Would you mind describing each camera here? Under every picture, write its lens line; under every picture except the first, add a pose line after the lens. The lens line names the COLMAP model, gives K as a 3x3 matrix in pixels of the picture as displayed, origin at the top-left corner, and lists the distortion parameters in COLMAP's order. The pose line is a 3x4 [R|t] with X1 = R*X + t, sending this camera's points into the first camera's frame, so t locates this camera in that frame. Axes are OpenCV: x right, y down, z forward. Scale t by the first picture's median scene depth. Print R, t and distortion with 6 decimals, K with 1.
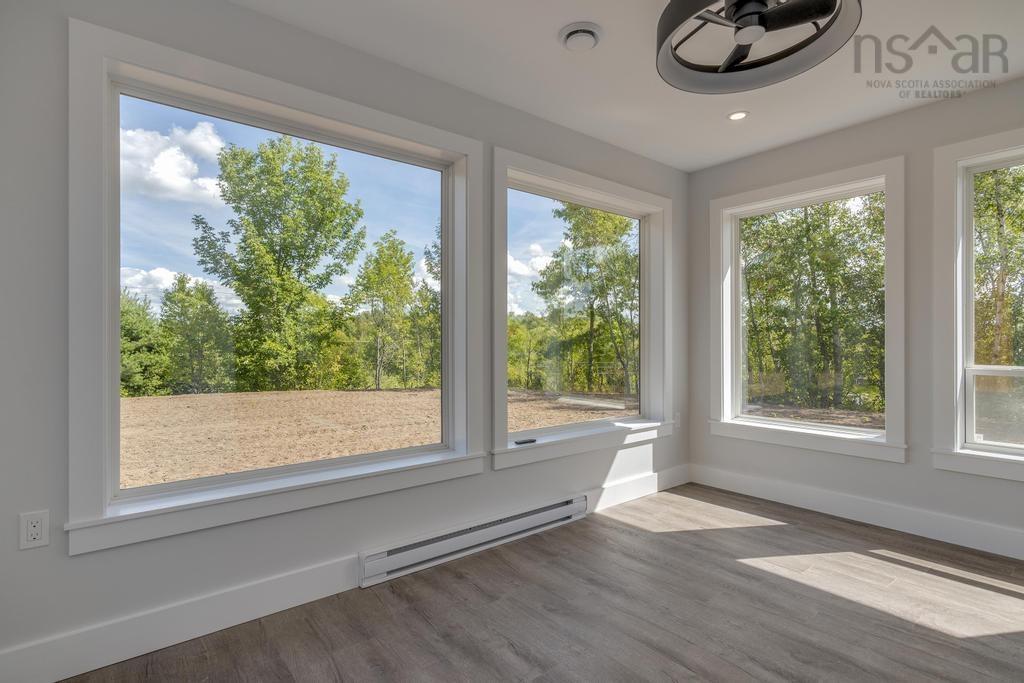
lens RADIAL K [[506.8, 0, 517.4], [0, 506.8, 338.5], [0, 0, 1]] dist [-0.005977, 0.003511]
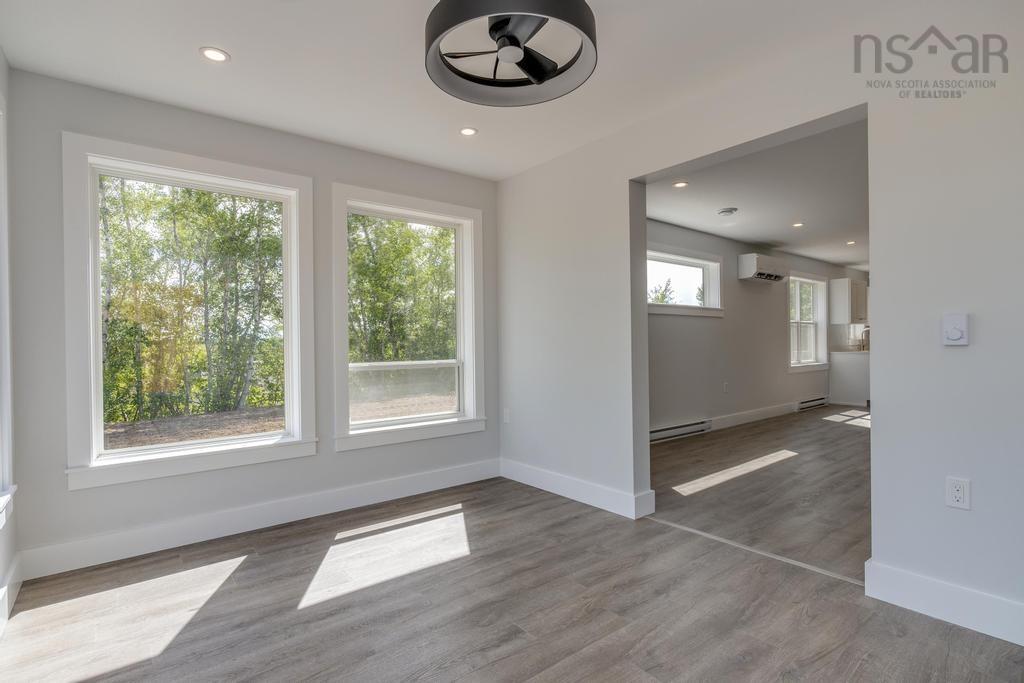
lens RADIAL K [[506.8, 0, 508.8], [0, 506.8, 343.7], [0, 0, 1]] dist [-0.005977, 0.003511]
pose [[0.022031, -0.004263, 0.999748, -0.352428], [0.009293, 0.999949, 0.004059, 0.002515], [-0.999714, 0.009201, 0.022069, 0.571982]]
